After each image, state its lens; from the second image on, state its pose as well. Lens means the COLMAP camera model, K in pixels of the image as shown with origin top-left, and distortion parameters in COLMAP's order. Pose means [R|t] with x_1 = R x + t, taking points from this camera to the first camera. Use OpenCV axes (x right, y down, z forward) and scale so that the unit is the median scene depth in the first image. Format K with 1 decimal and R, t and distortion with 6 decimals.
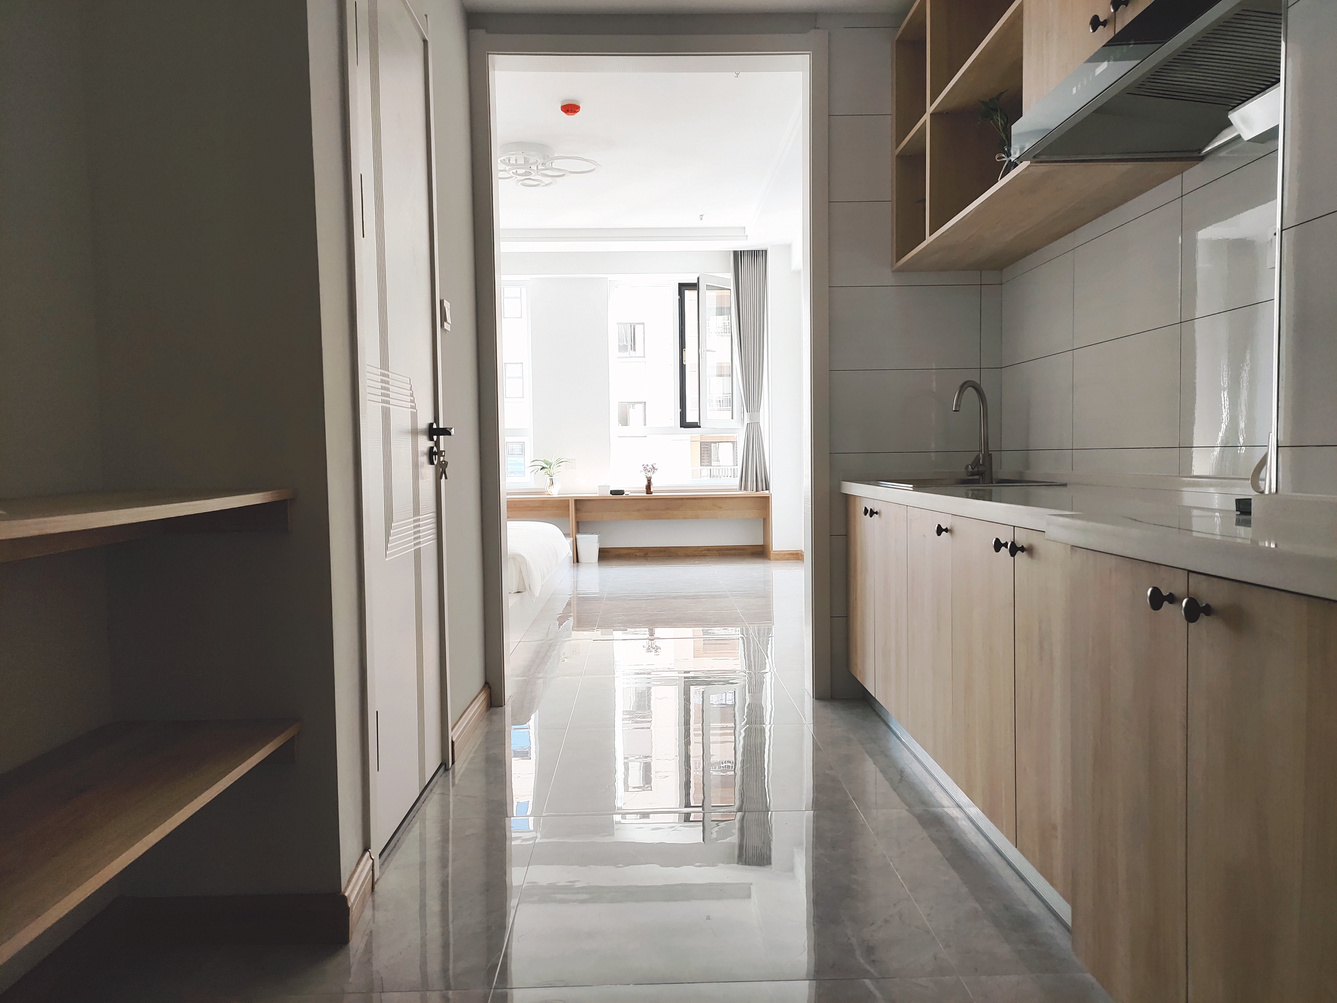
lens RADIAL K [[899.1, 0, 669.0], [0, 899.1, 508.7], [0, 0, 1]] dist [-0.006463, -0.001021]
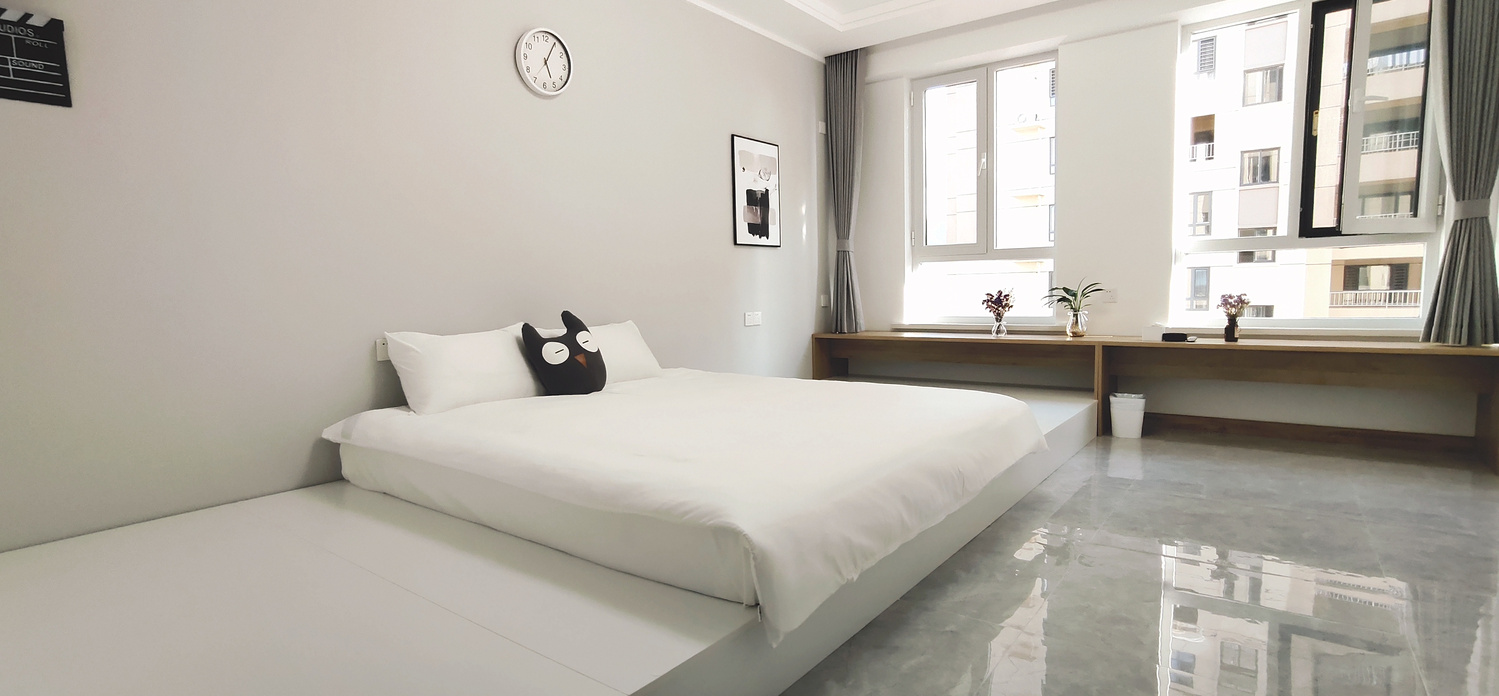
lens RADIAL K [[706.3, 0, 746.5], [0, 706.3, 343.9], [0, 0, 1]] dist [-0.002314, 0.001039]
pose [[0.786377, 0.044063, -0.616174, 0.016231], [-0.027347, 0.998958, 0.036535, -0.023168], [0.617141, -0.011880, 0.786763, 0.380911]]
